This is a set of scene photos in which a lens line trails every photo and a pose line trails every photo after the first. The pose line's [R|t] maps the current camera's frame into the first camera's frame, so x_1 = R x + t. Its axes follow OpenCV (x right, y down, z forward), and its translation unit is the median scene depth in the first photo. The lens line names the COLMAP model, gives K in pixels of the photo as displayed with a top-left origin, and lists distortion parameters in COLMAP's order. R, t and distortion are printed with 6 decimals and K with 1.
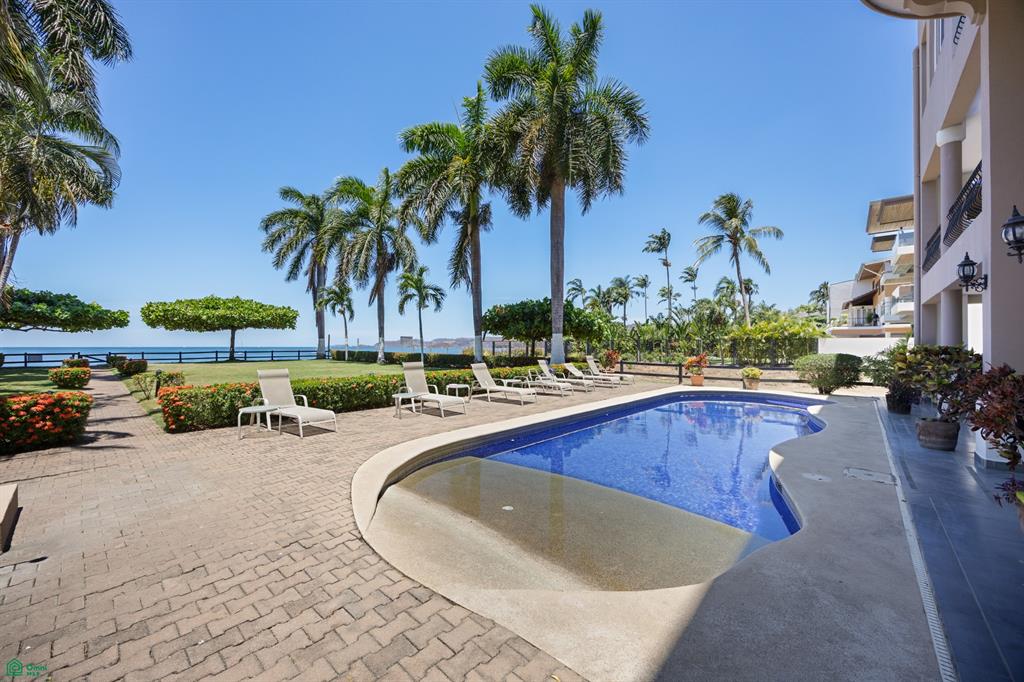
lens RADIAL K [[393.0, 0, 506.5], [0, 393.0, 344.6], [0, 0, 1]] dist [-0.003532, 0.000218]
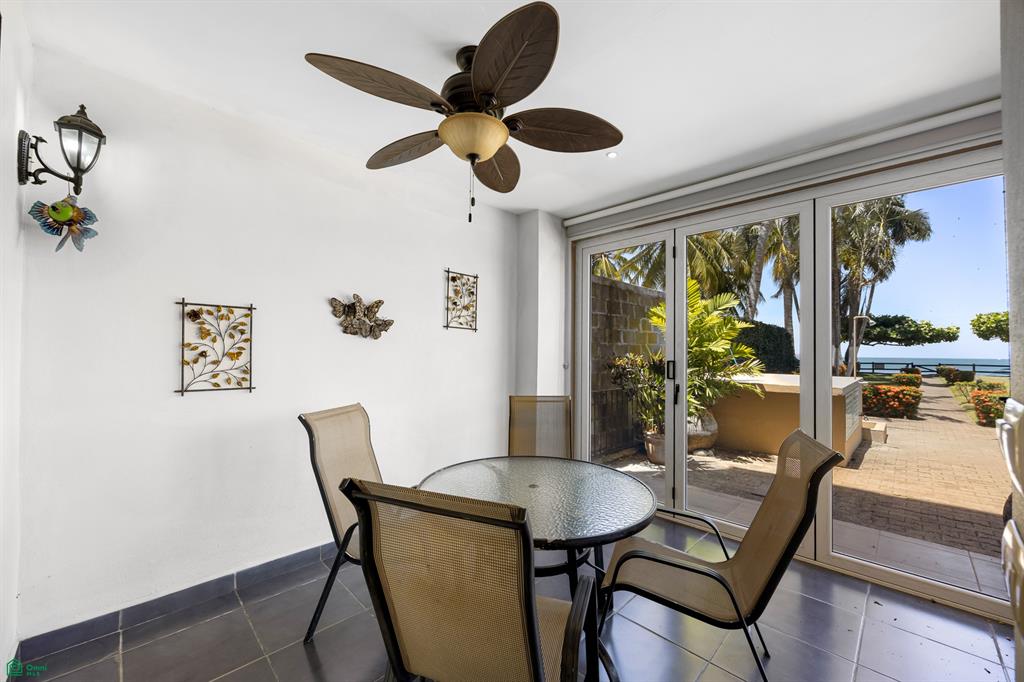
lens RADIAL K [[393.0, 0, 507.5], [0, 393.0, 341.2], [0, 0, 1]] dist [-0.003532, 0.000218]
pose [[-0.059581, -0.029976, -0.997773, 0.155221], [-0.006225, 0.999541, -0.029657, -0.002271], [0.998204, 0.004444, -0.059740, -0.142863]]
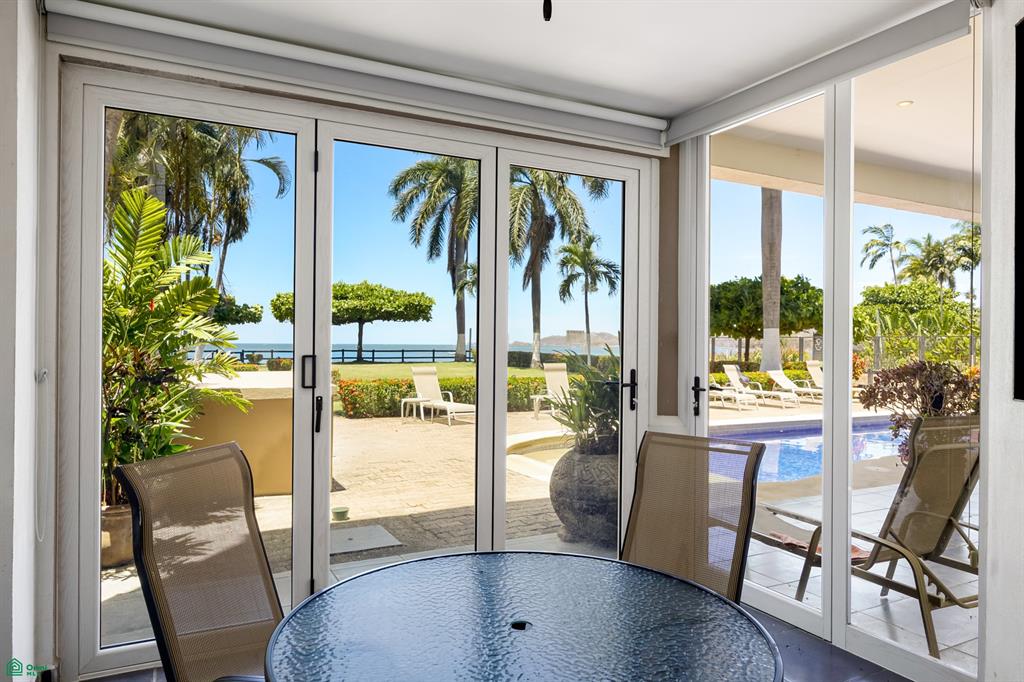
lens RADIAL K [[676.9, 0, 510.9], [0, 676.9, 337.2], [0, 0, 1]] dist [-0.004640, -0.000938]
pose [[0.934105, 0.002395, -0.356991, 0.093142], [-0.004725, 0.999973, -0.005654, -0.002925], [0.356968, 0.006969, 0.934091, -0.208447]]
